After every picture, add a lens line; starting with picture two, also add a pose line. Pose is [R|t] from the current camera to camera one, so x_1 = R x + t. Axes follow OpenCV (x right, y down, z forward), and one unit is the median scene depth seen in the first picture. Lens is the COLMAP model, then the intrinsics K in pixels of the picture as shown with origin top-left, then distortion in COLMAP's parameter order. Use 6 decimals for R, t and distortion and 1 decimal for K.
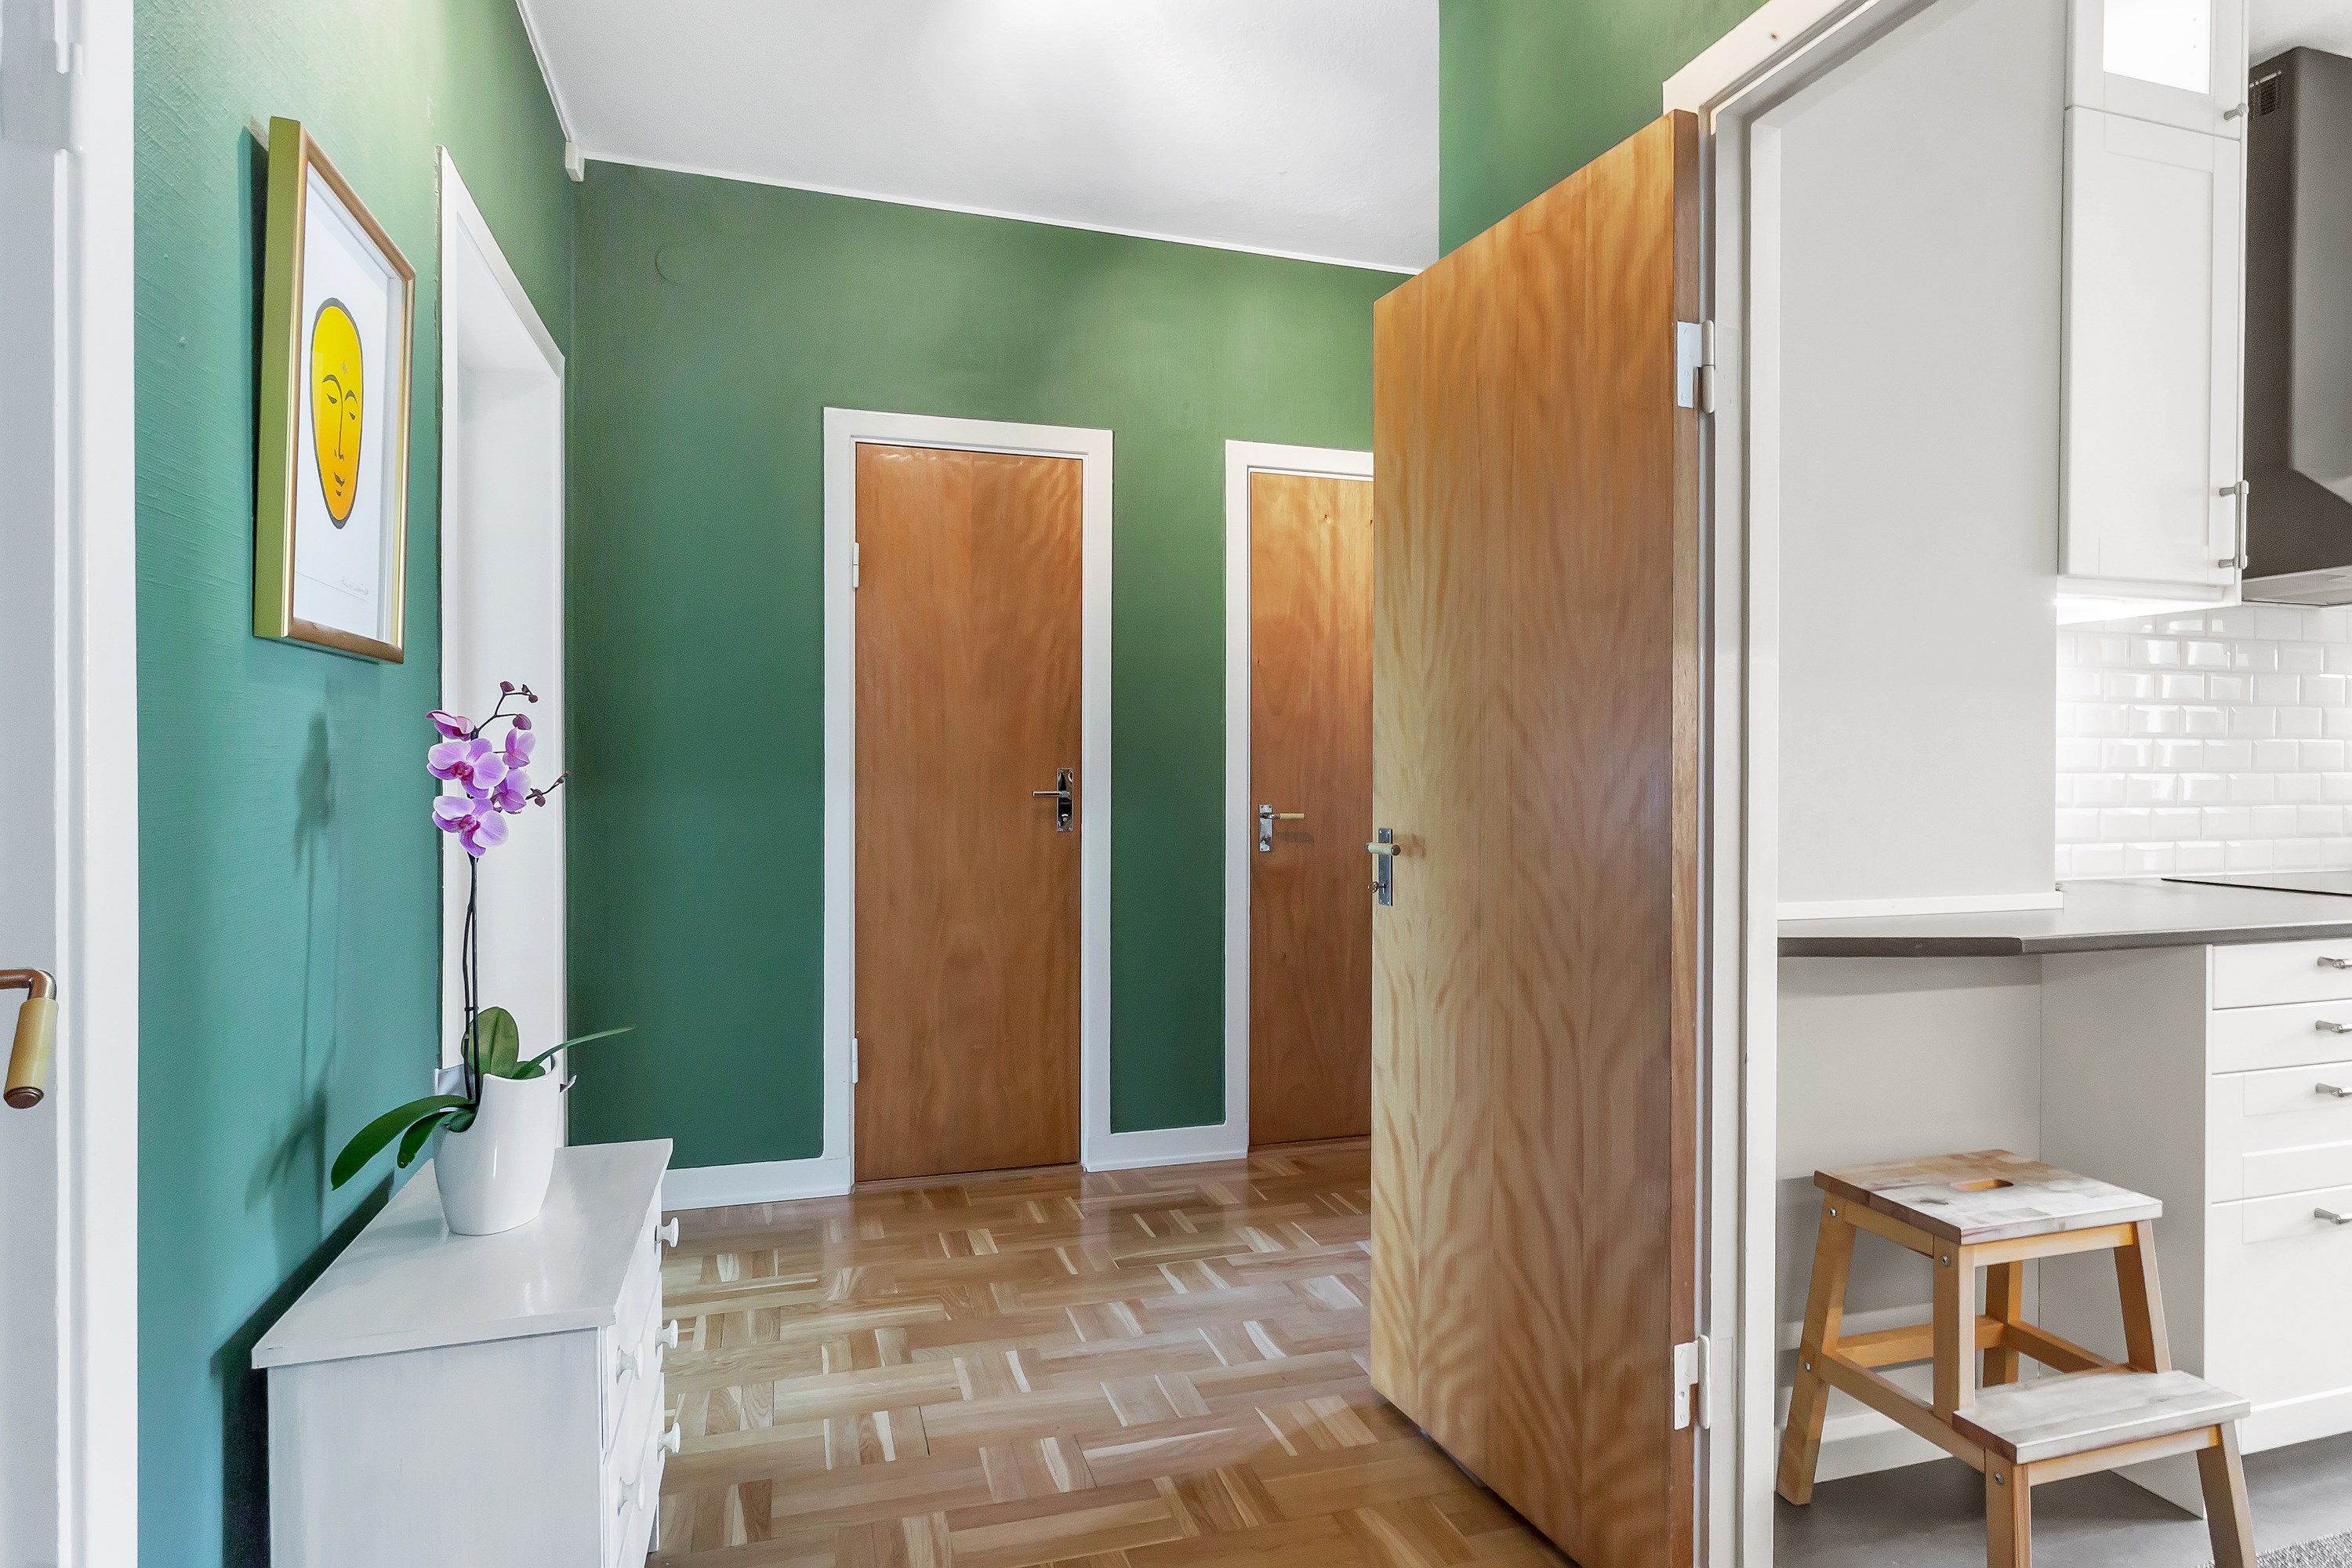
lens RADIAL K [[1224.6, 0, 1165.1], [0, 1224.6, 782.0], [0, 0, 1]] dist [0.004162, -0.000550]
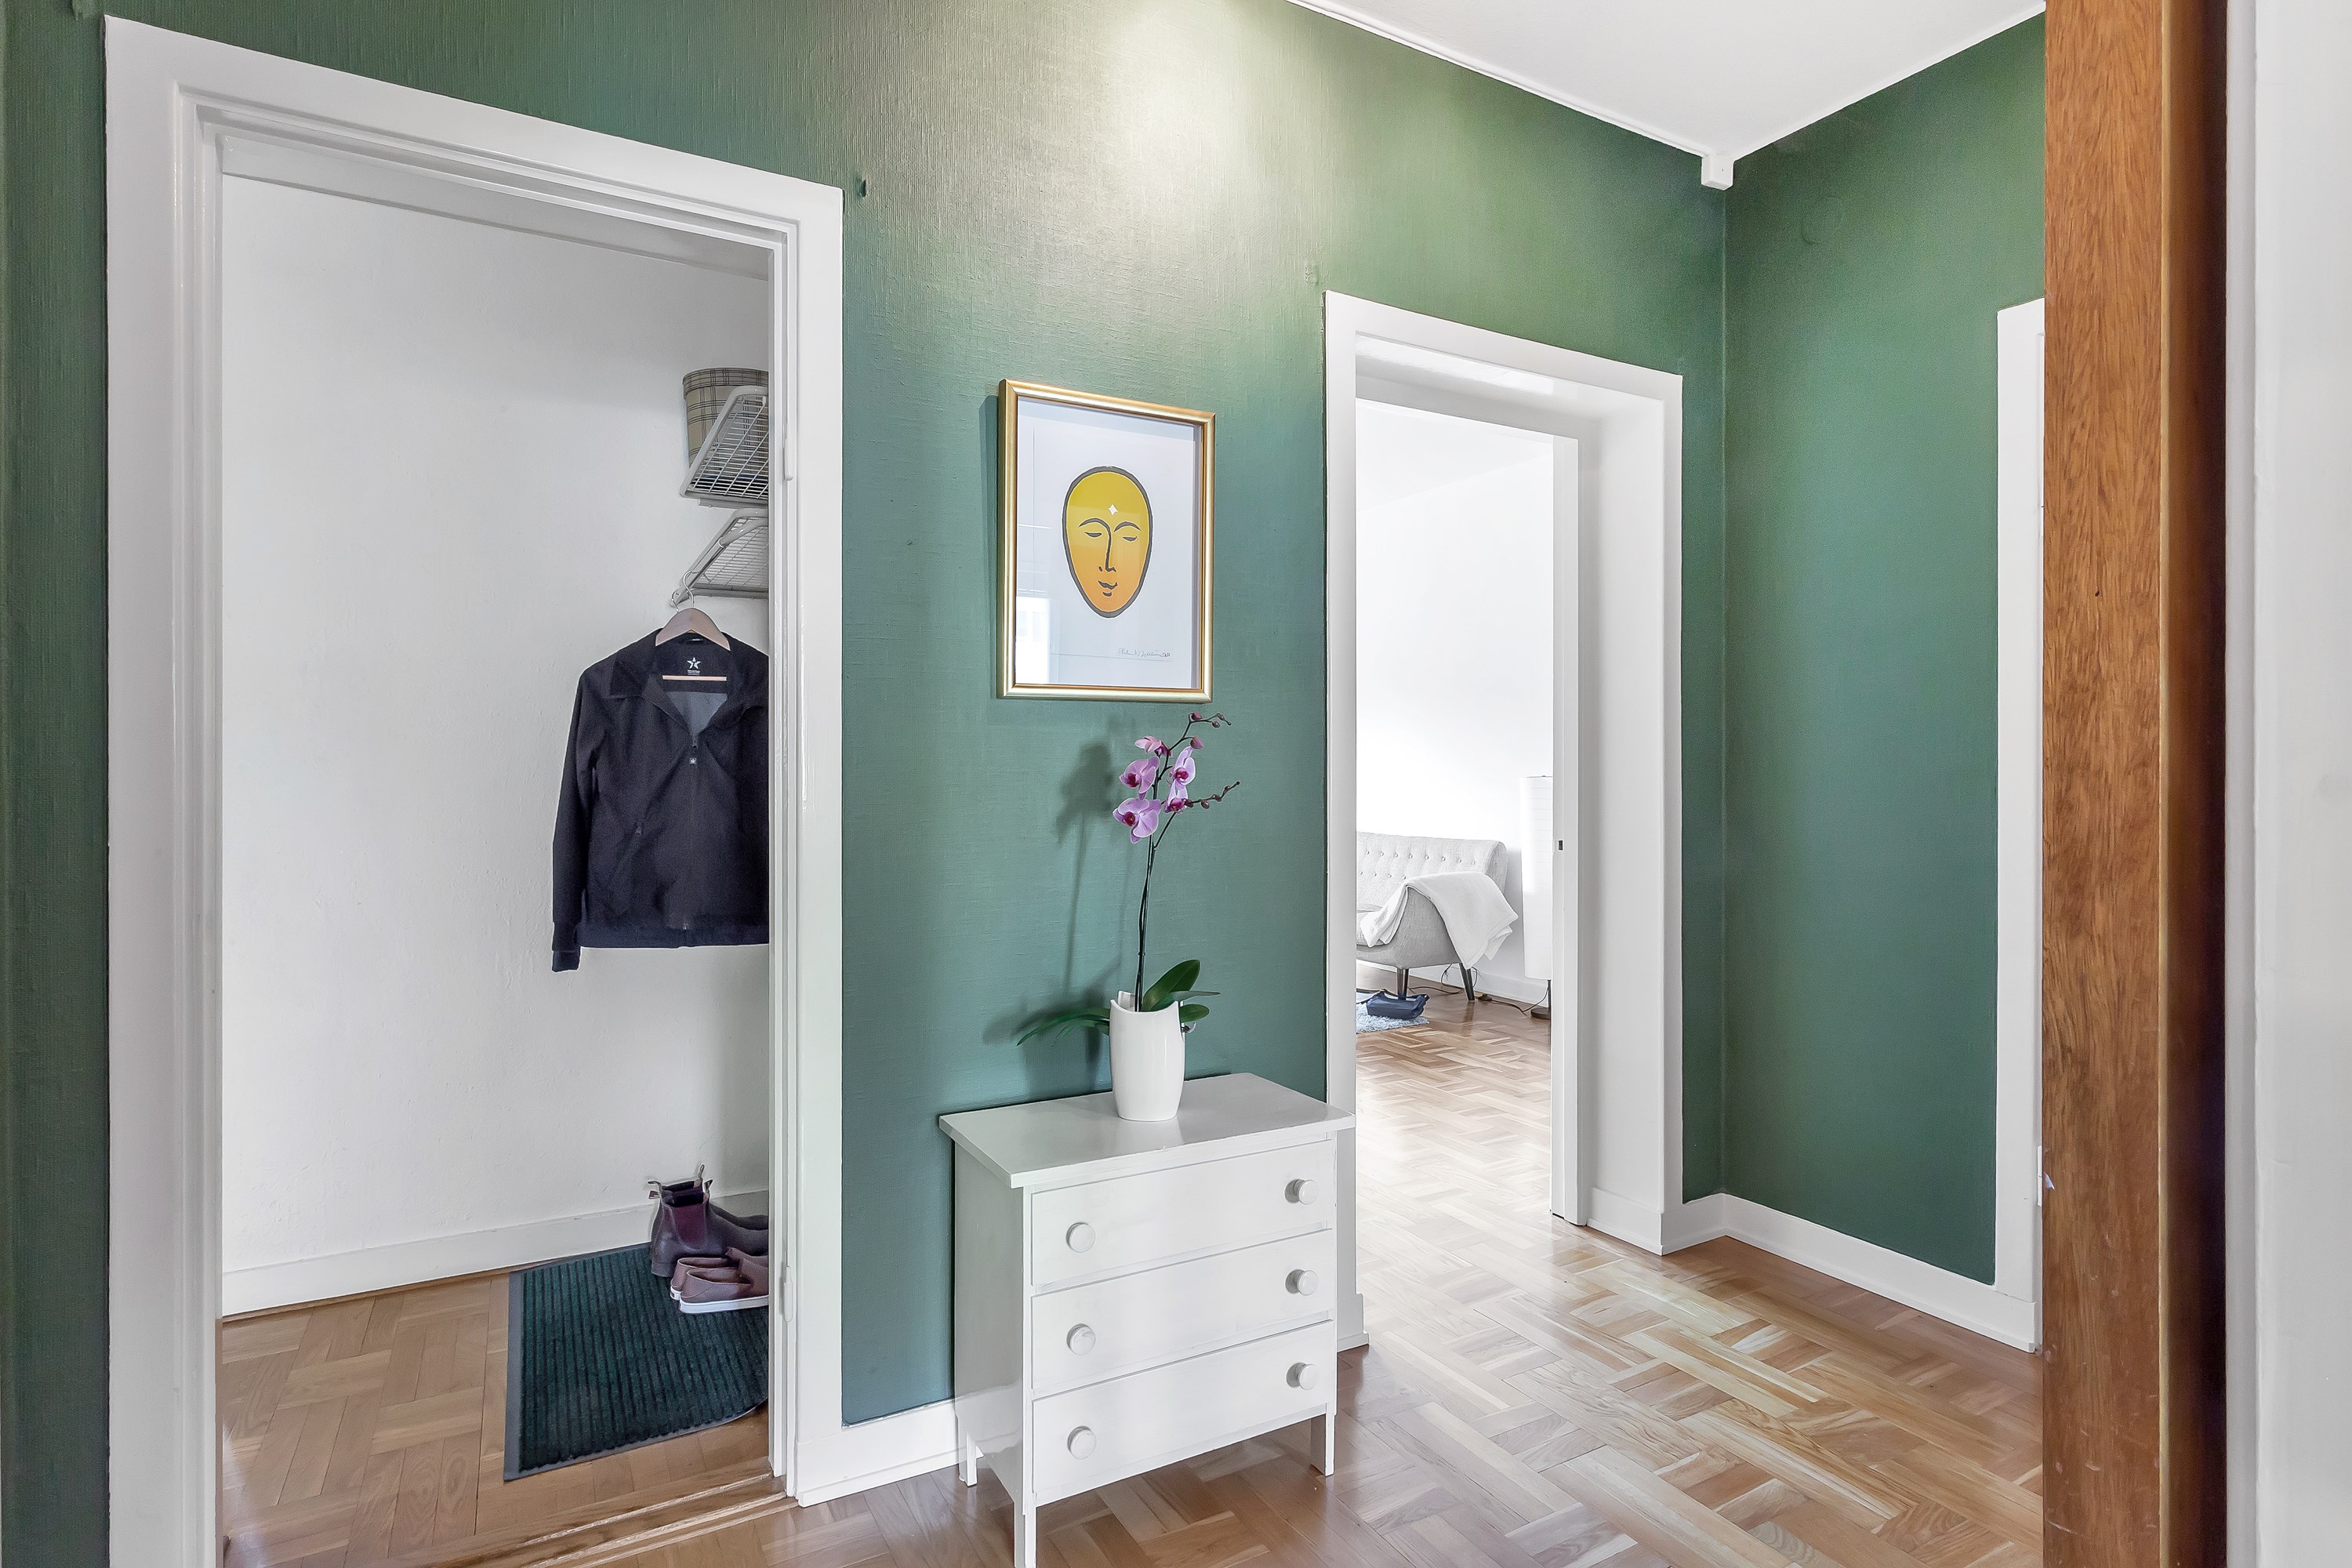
lens RADIAL K [[1157.3, 0, 1181.6], [0, 1157.3, 783.0], [0, 0, 1]] dist [0.002169, 0.000186]
pose [[0.212108, -0.002174, -0.977244, 0.382609], [-0.010143, 0.999939, -0.004426, 0.000277], [0.977194, 0.010851, 0.212073, 0.414435]]
